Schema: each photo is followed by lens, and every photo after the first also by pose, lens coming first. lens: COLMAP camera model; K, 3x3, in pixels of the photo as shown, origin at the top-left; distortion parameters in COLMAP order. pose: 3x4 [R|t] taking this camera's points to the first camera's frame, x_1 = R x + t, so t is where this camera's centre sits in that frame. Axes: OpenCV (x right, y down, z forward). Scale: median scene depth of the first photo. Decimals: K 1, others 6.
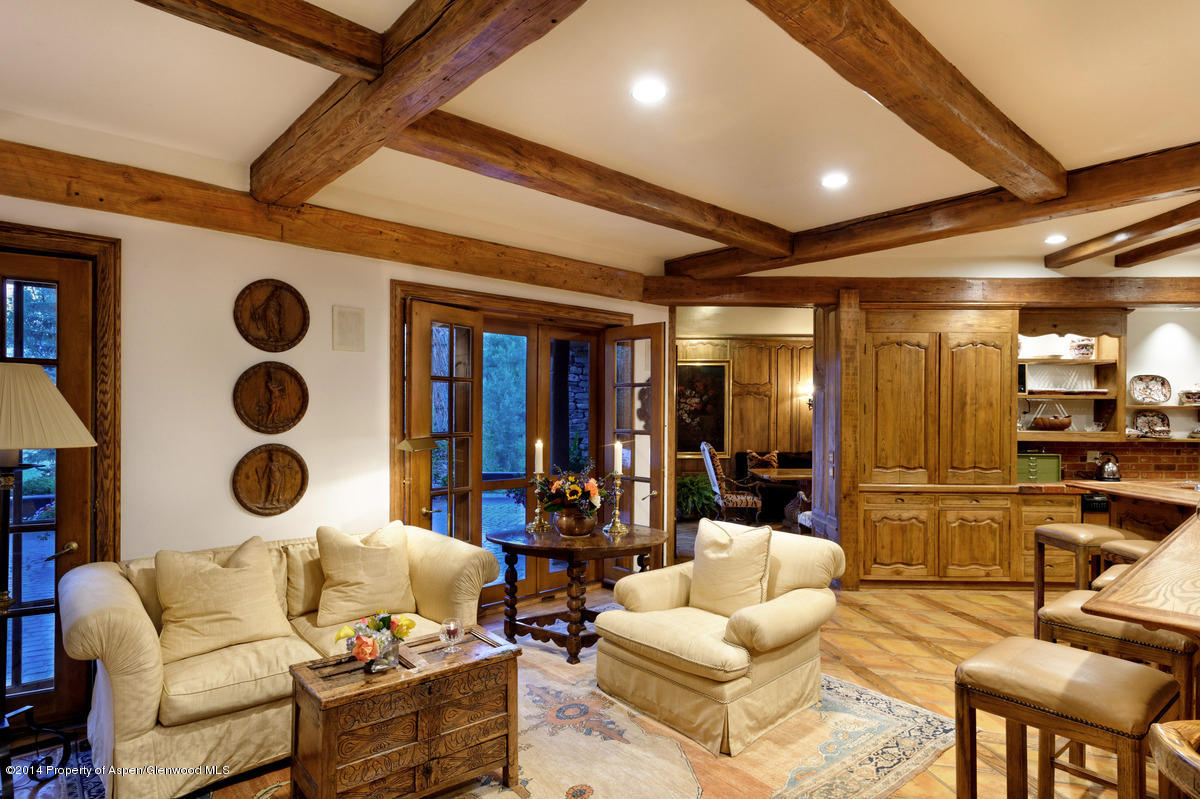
lens RADIAL K [[647.9, 0, 598.3], [0, 647.9, 410.6], [0, 0, 1]] dist [0.008544, 0.003300]
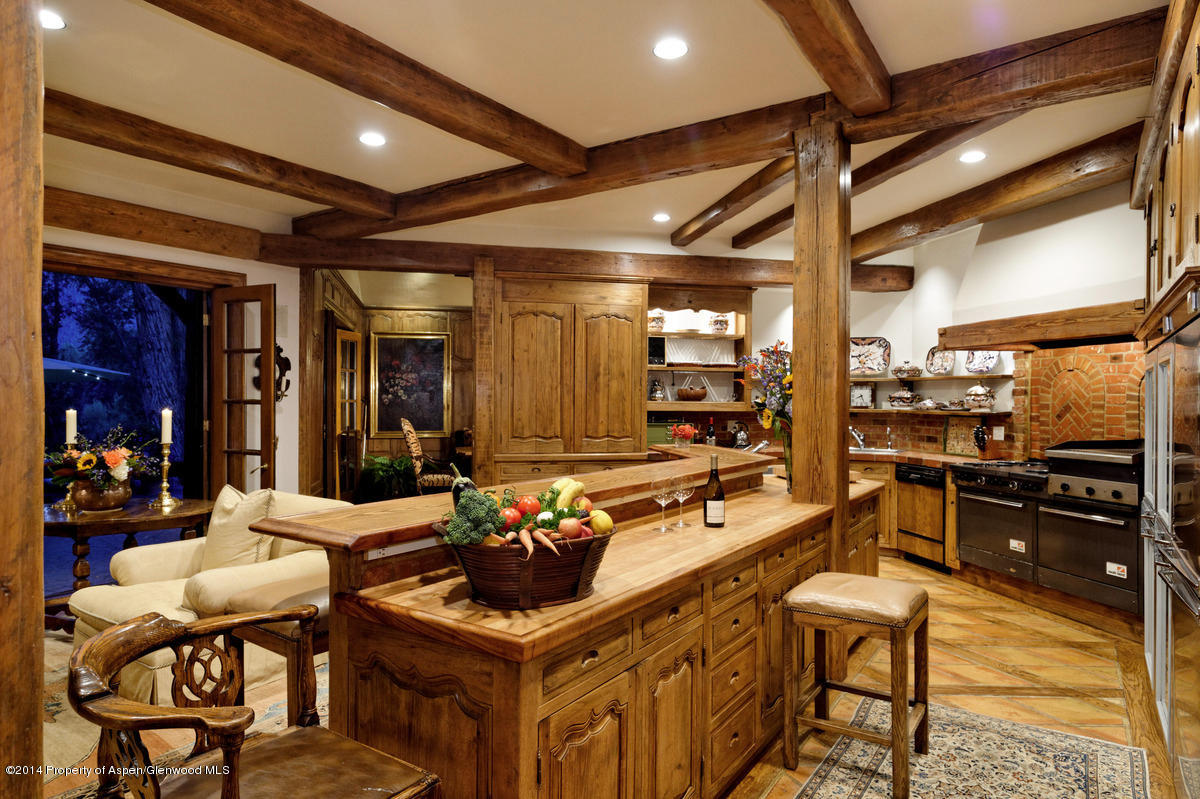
lens RADIAL K [[702.5, 0, 597.6], [0, 702.5, 400.8], [0, 0, 1]] dist [-0.002922, 0.008048]
pose [[0.975392, -0.000564, 0.220477, 0.318077], [-0.000508, 0.999988, 0.004810, 0.026187], [-0.220477, -0.004803, 0.975380, -0.080920]]
